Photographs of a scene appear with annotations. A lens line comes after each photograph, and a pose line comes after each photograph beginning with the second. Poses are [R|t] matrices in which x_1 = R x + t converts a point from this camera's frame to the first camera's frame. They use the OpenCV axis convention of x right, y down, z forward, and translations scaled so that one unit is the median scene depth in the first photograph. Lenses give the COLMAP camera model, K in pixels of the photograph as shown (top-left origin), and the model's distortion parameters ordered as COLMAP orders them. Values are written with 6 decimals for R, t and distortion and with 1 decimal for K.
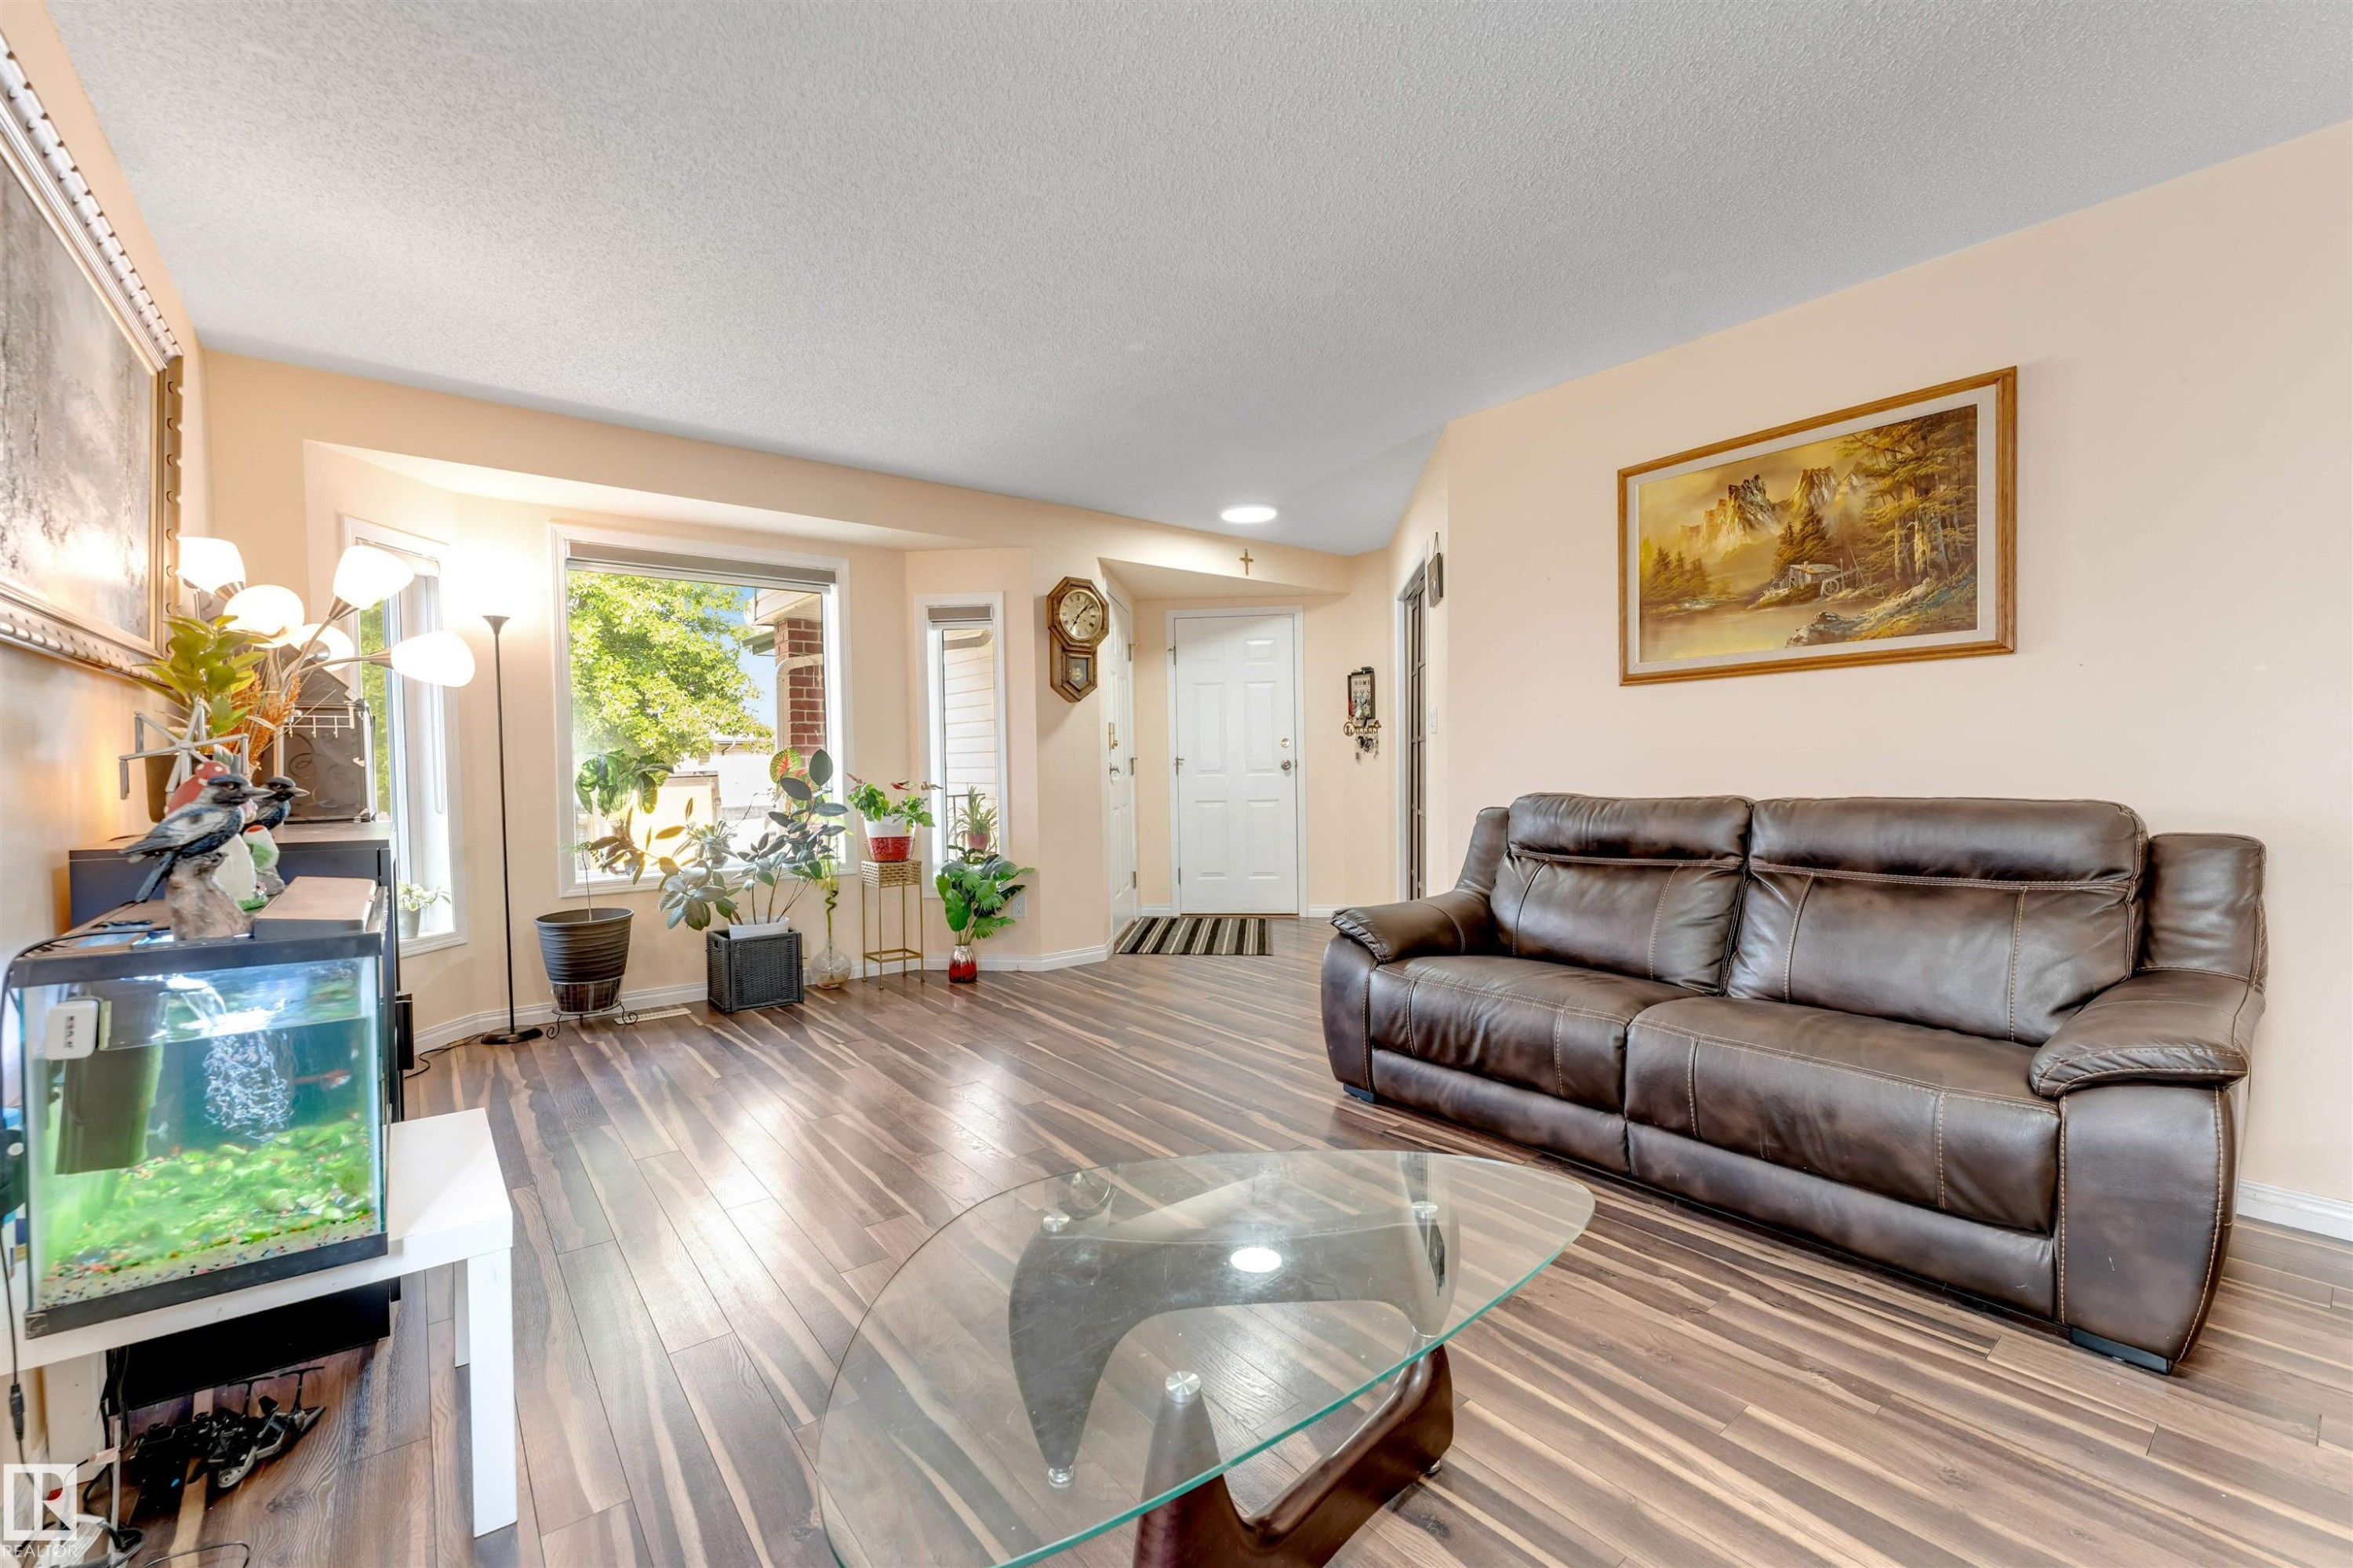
lens RADIAL K [[958.3, 0, 1176.5], [0, 958.3, 784.0], [0, 0, 1]] dist [-0.001861, -0.000052]
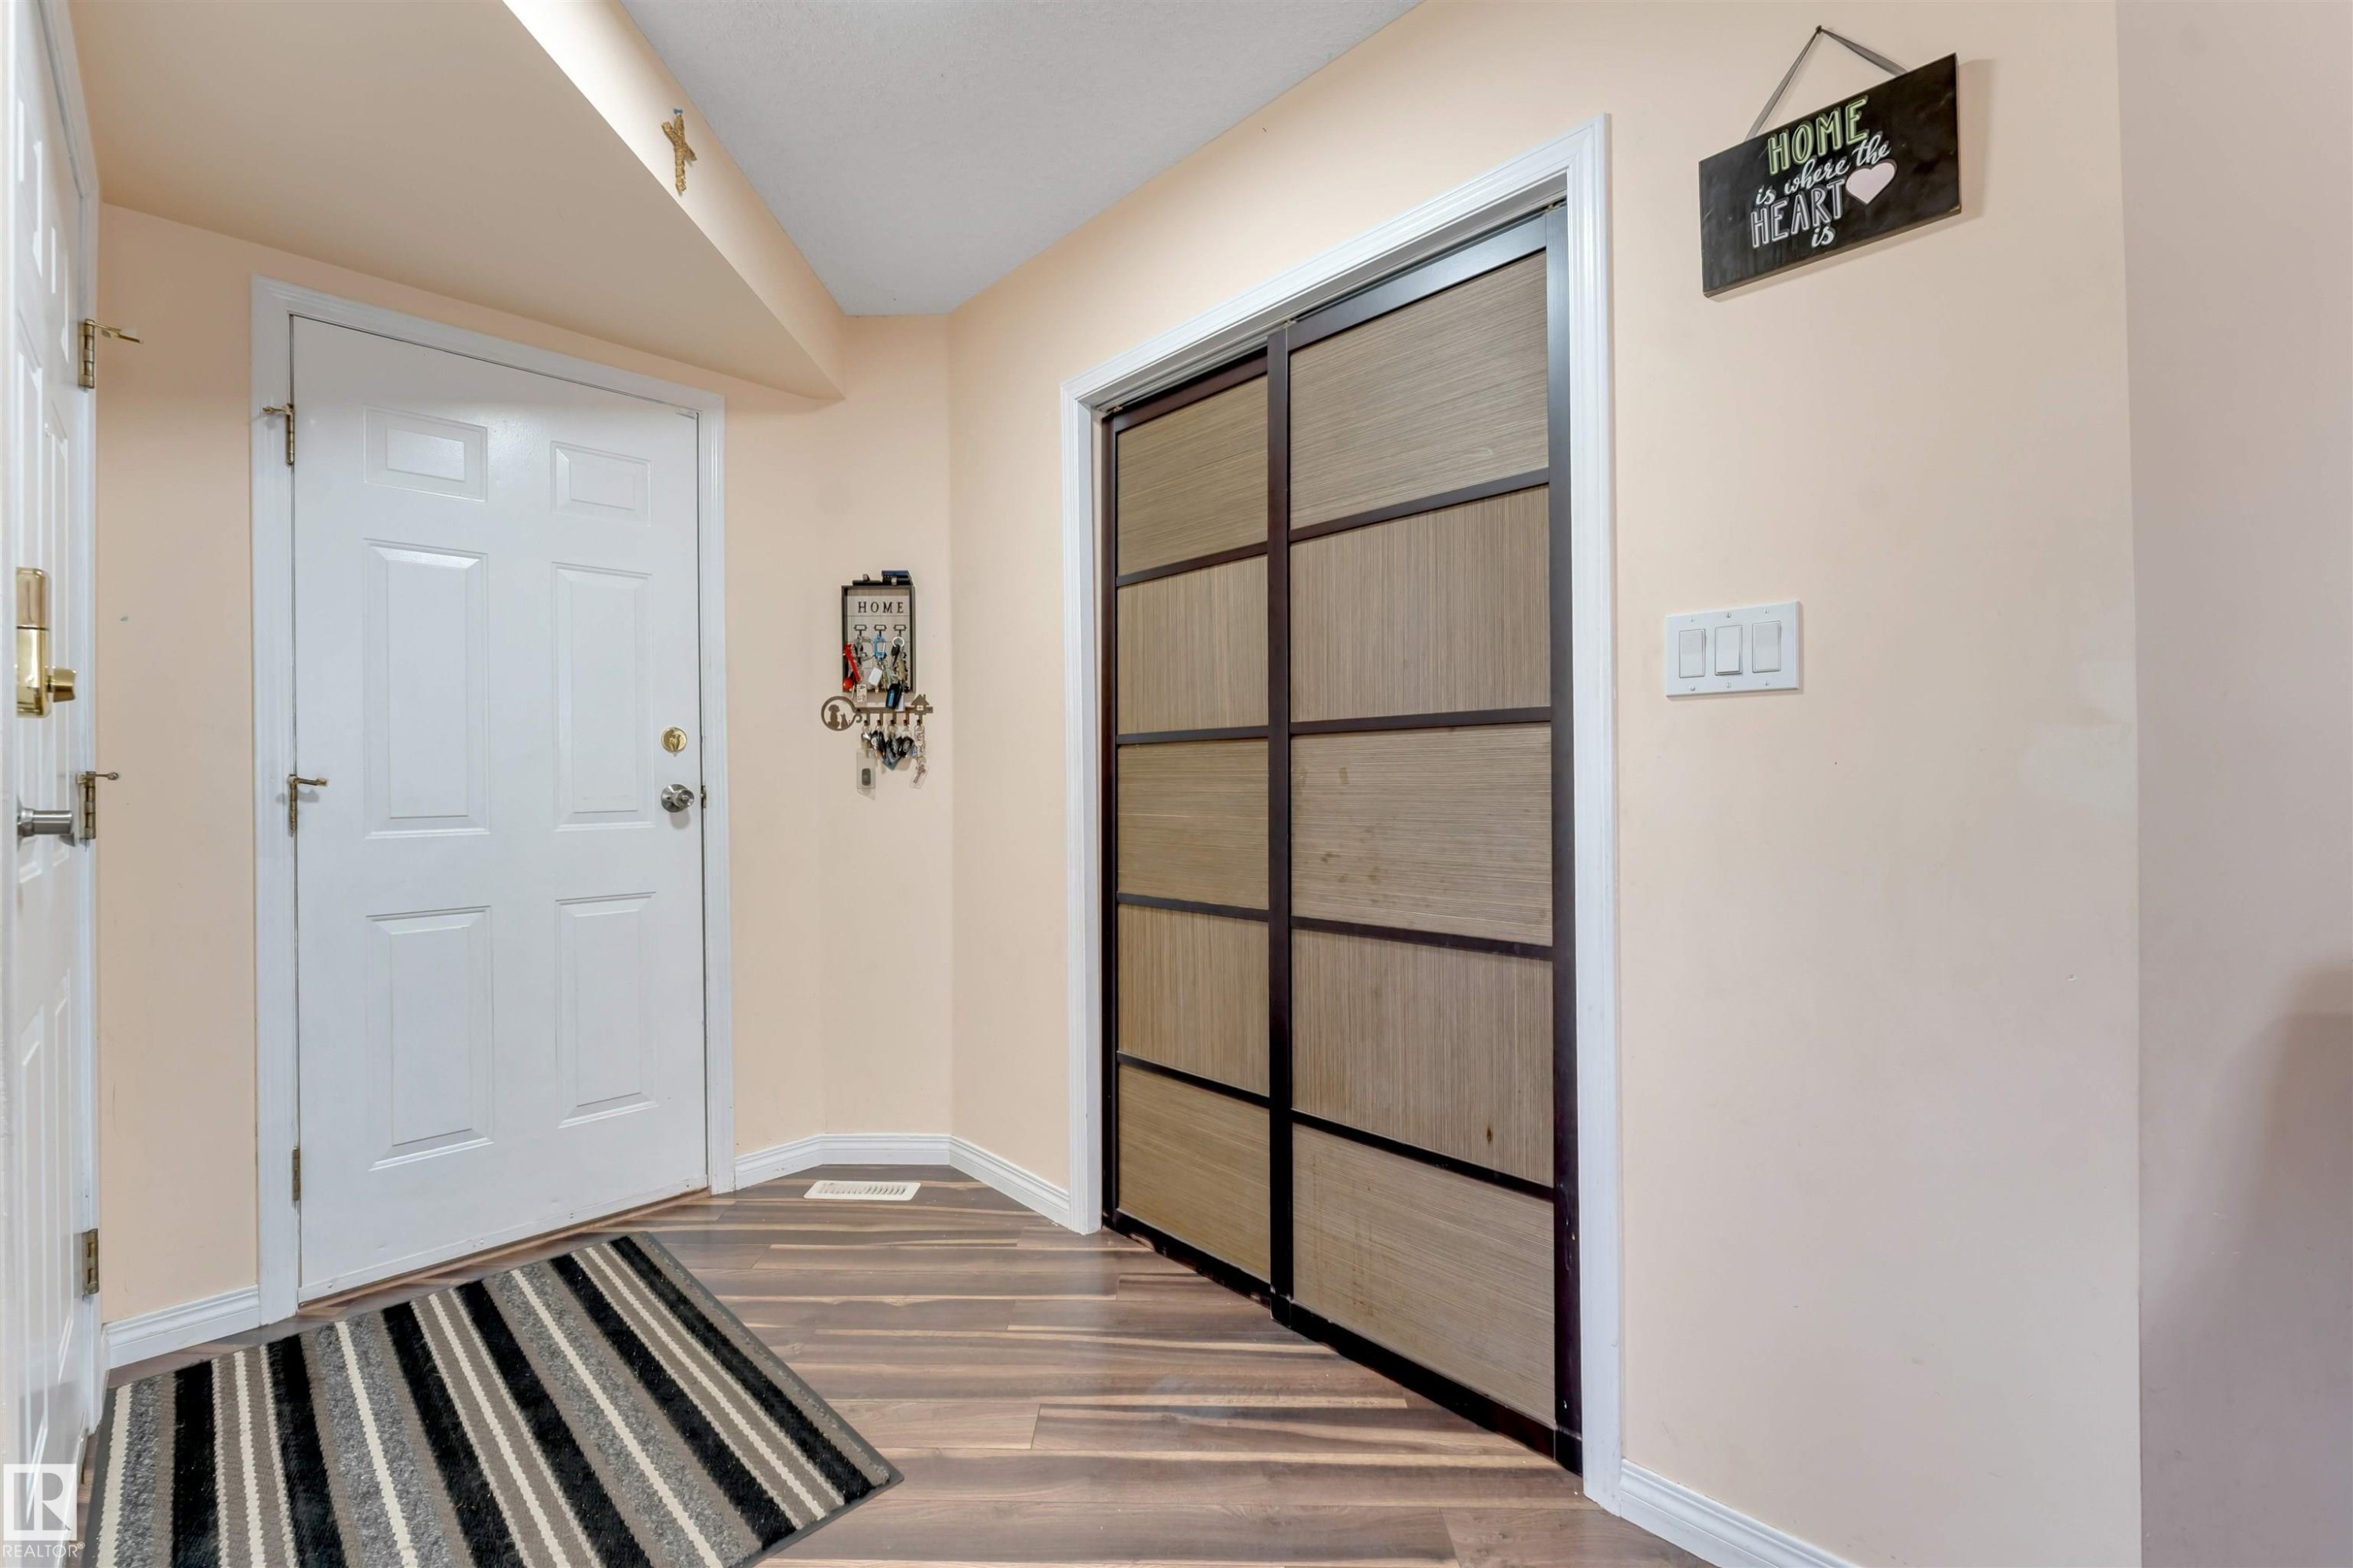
lens RADIAL K [[984.6, 0, 1172.8], [0, 984.6, 774.4], [0, 0, 1]] dist [-0.001848, -0.000144]
pose [[0.643042, 0.014948, 0.765685, -0.122823], [0.017508, 0.999261, -0.034211, -0.026798], [-0.765631, 0.035405, 0.642305, 1.265624]]
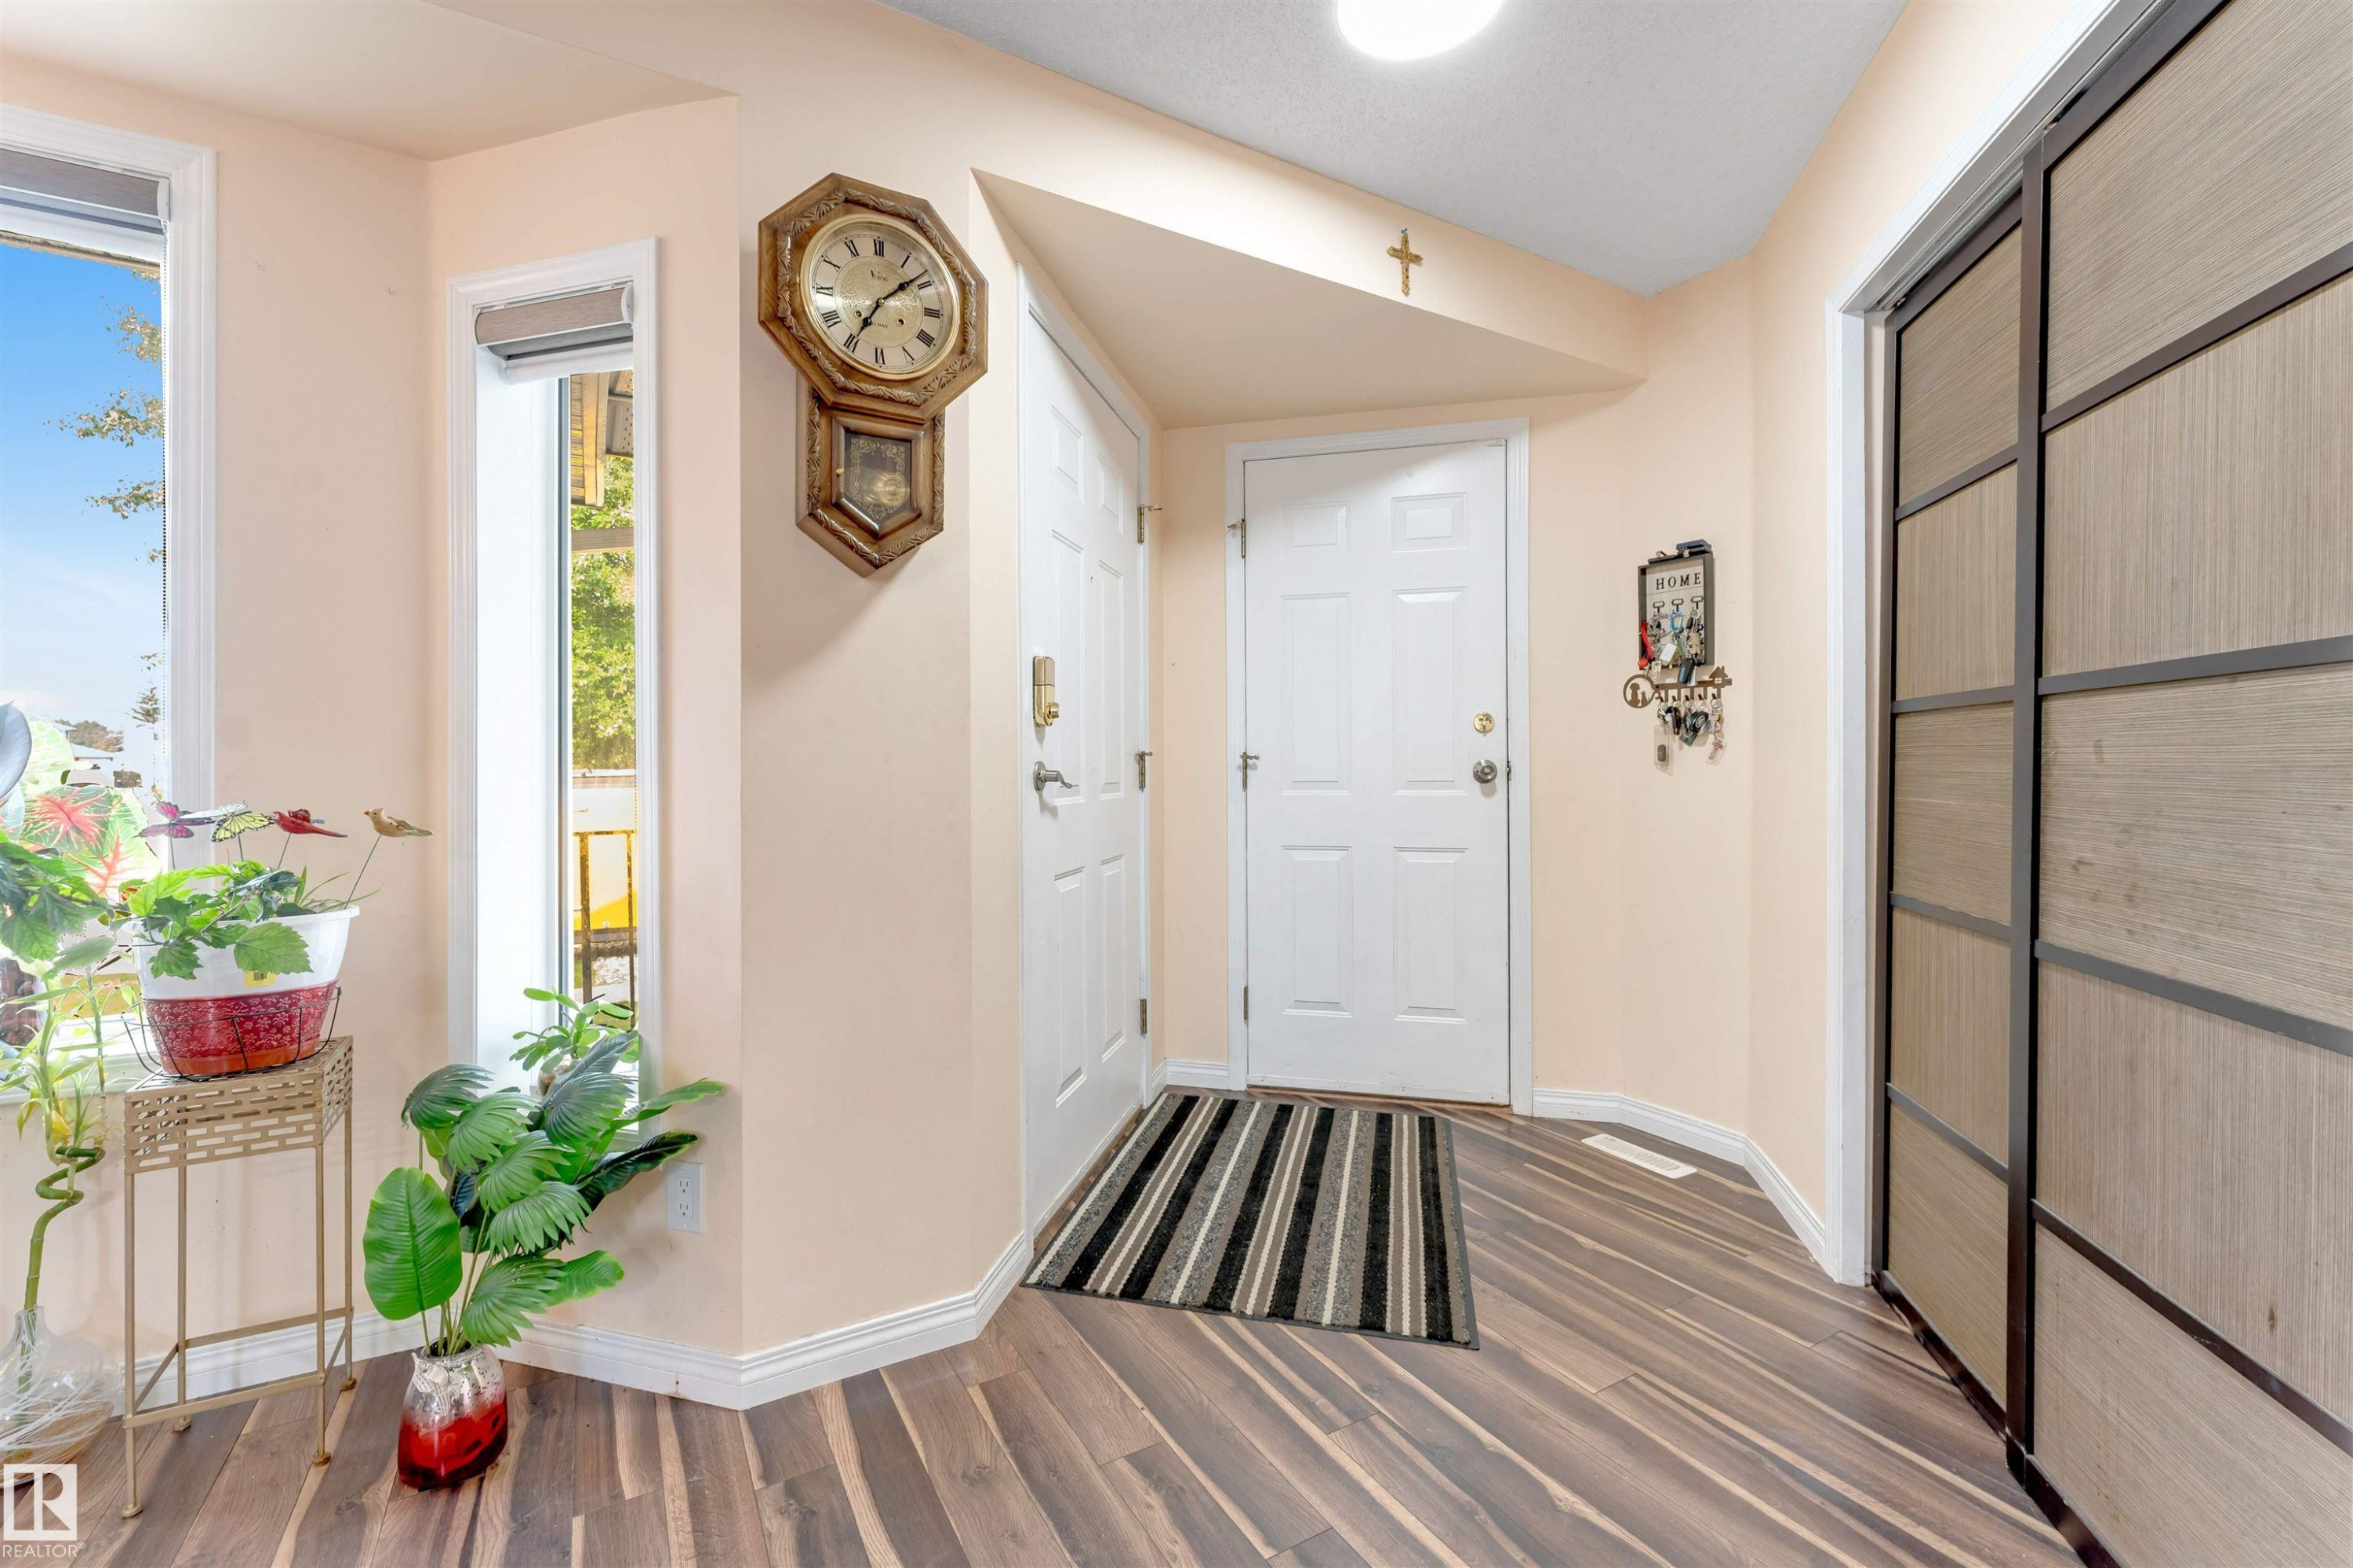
lens RADIAL K [[991.3, 0, 1147.0], [0, 991.3, 768.1], [0, 0, 1]] dist [0.000721, 0.000226]
pose [[0.986679, 0.013494, -0.162116, 0.068741], [-0.016444, 0.999722, -0.016870, -0.023421], [0.161844, 0.019311, 0.986627, 1.083559]]
